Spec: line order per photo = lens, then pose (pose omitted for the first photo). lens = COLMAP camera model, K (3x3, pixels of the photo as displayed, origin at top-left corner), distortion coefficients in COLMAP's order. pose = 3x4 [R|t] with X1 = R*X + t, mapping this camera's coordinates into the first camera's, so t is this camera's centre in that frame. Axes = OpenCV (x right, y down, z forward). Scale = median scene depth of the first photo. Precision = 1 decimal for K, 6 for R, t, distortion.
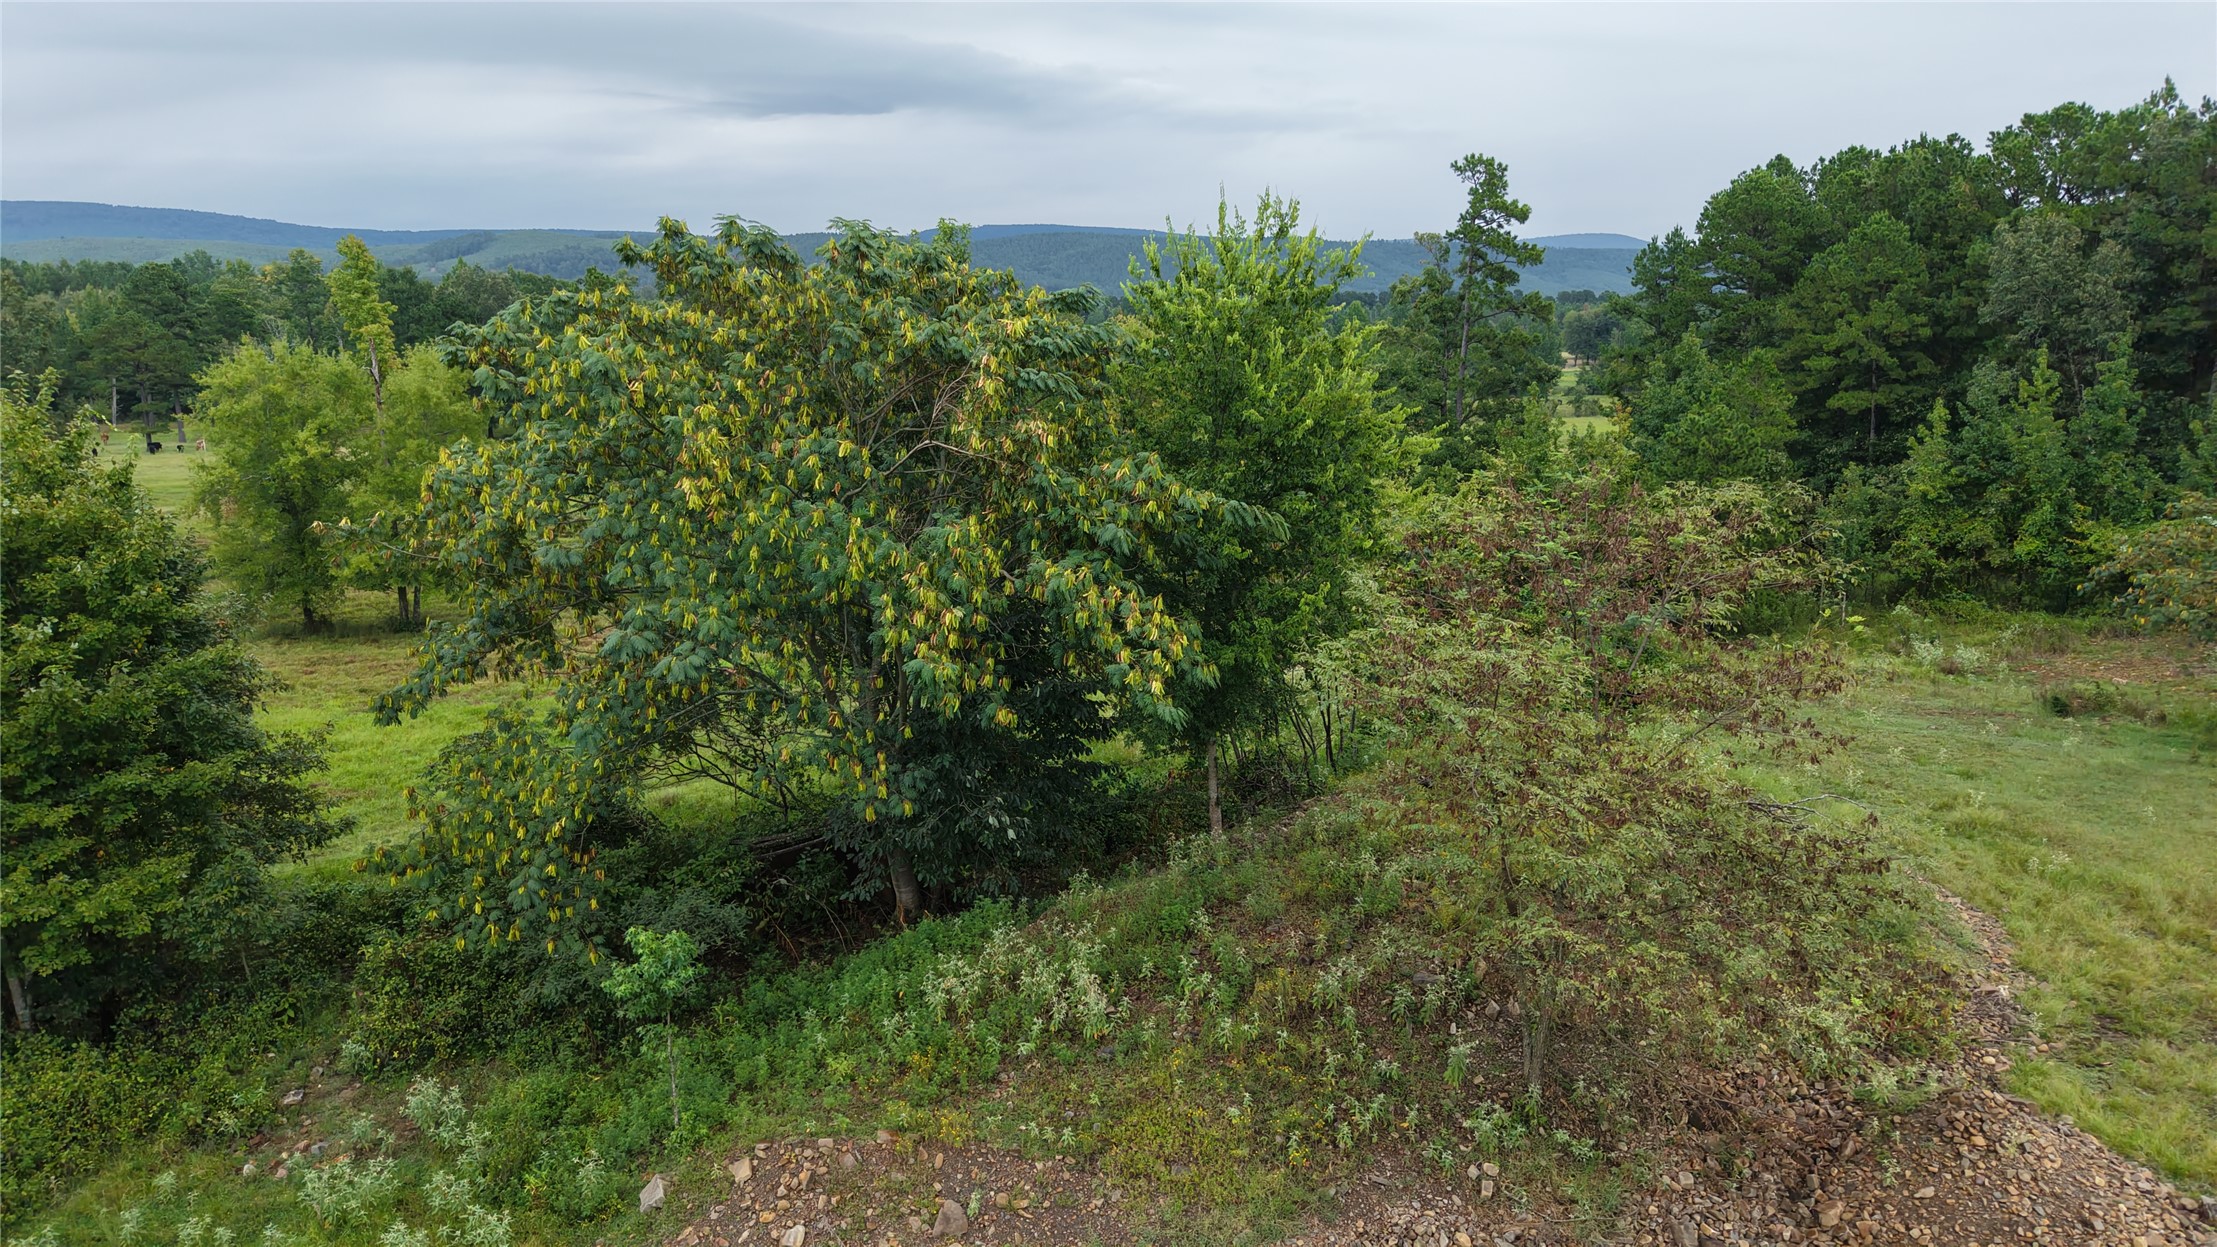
lens RADIAL K [[1483.7, 0, 1116.0], [0, 1483.7, 629.4], [0, 0, 1]] dist [0.024632, -0.029184]
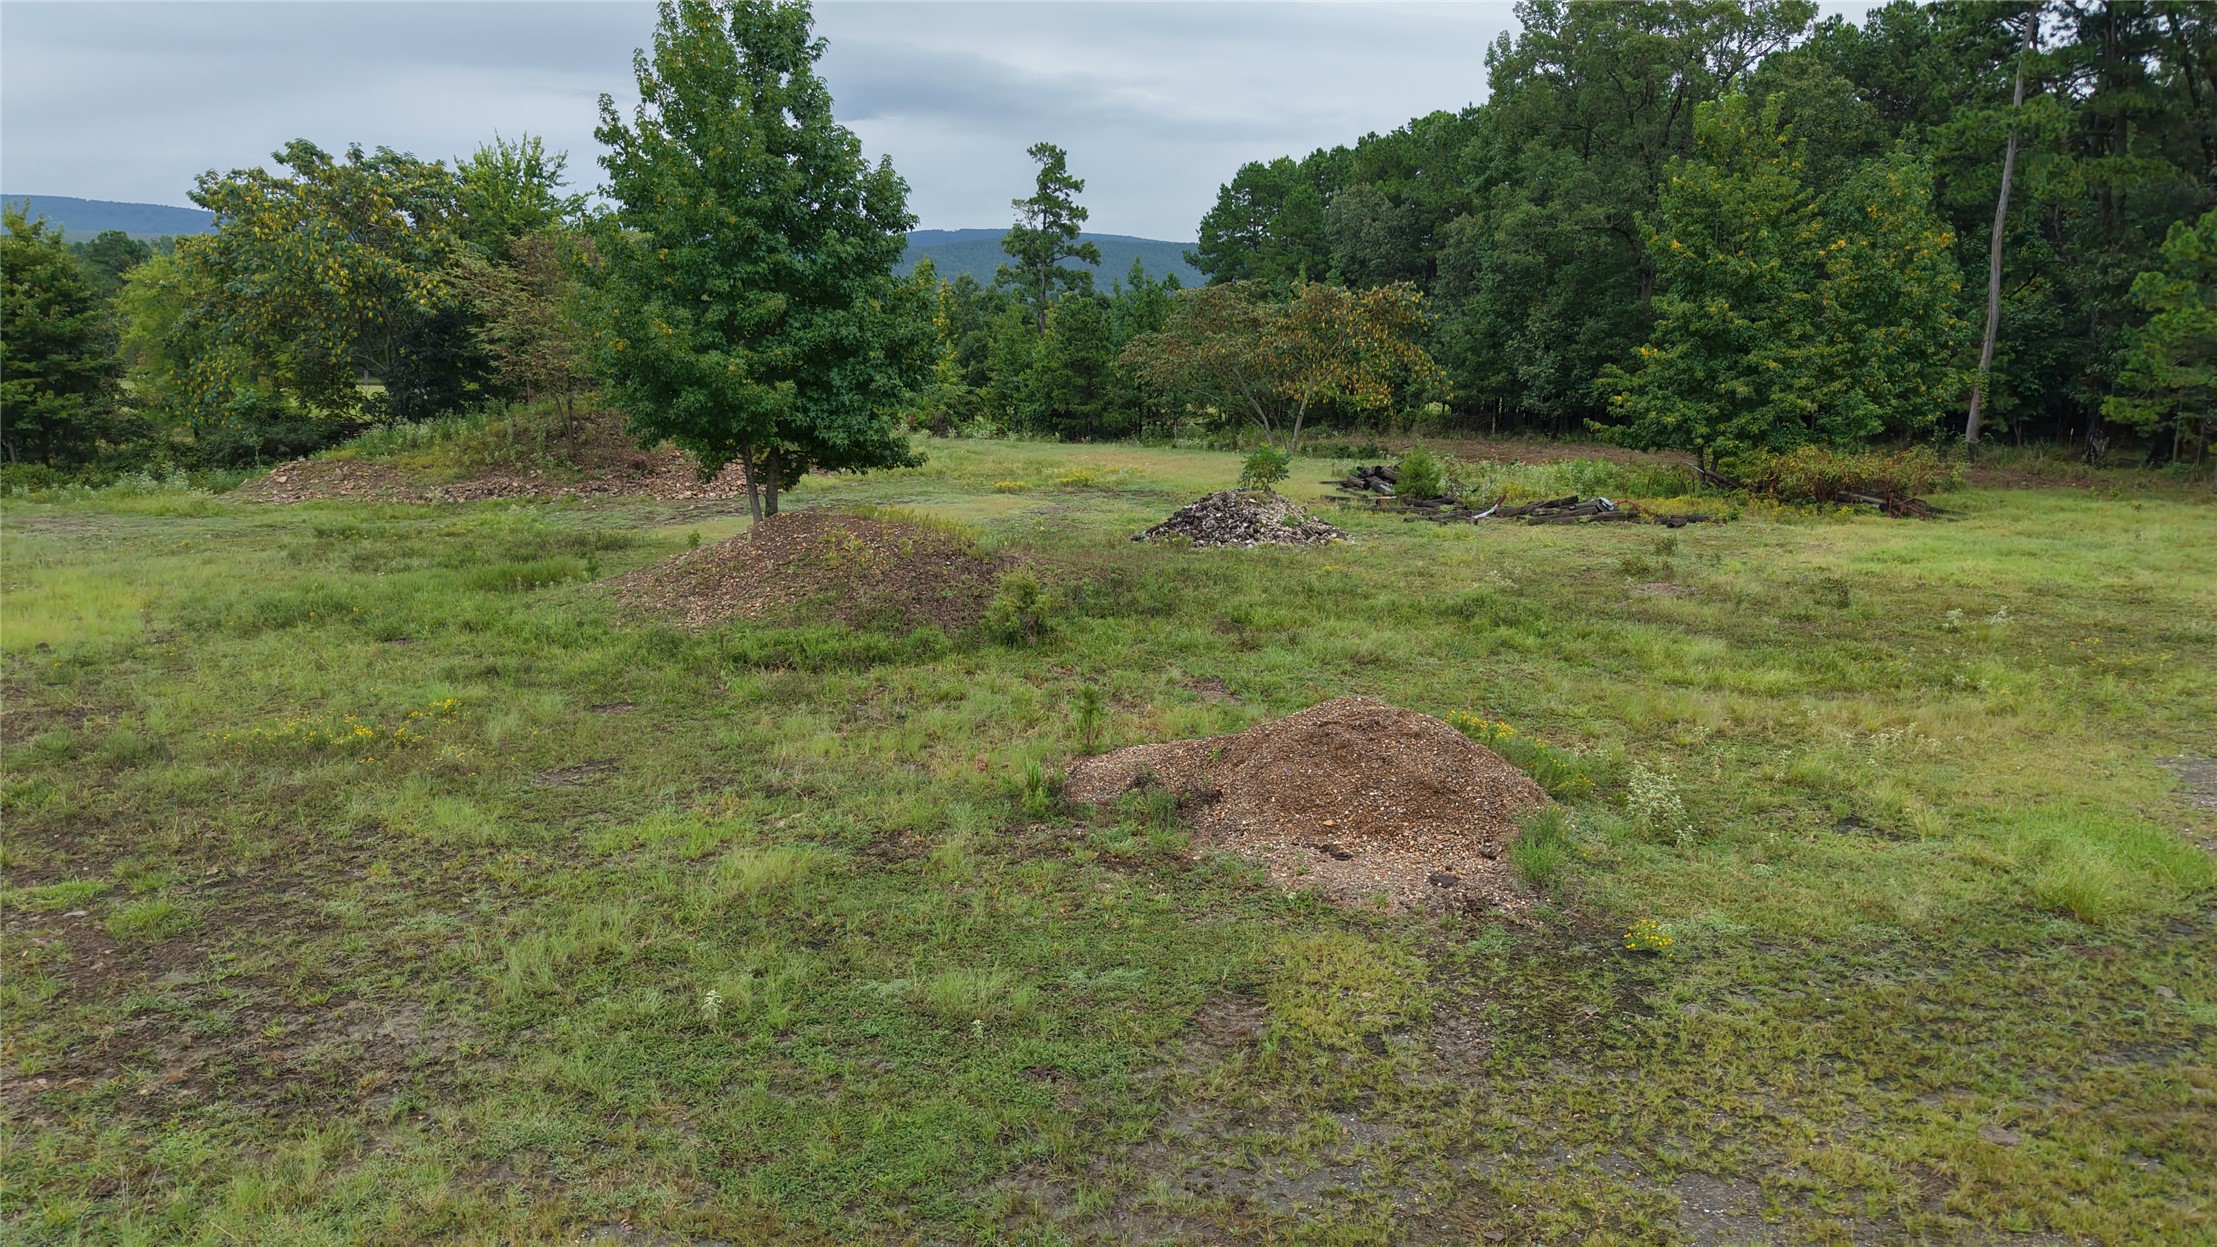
lens RADIAL K [[1483.7, 0, 1106.0], [0, 1483.7, 635.8], [0, 0, 1]] dist [0.024632, -0.029184]
pose [[0.999958, 0.005977, 0.006968, 0.293634], [-0.005967, 0.999981, -0.001481, 0.150075], [-0.006977, 0.001439, 0.999975, -0.411319]]
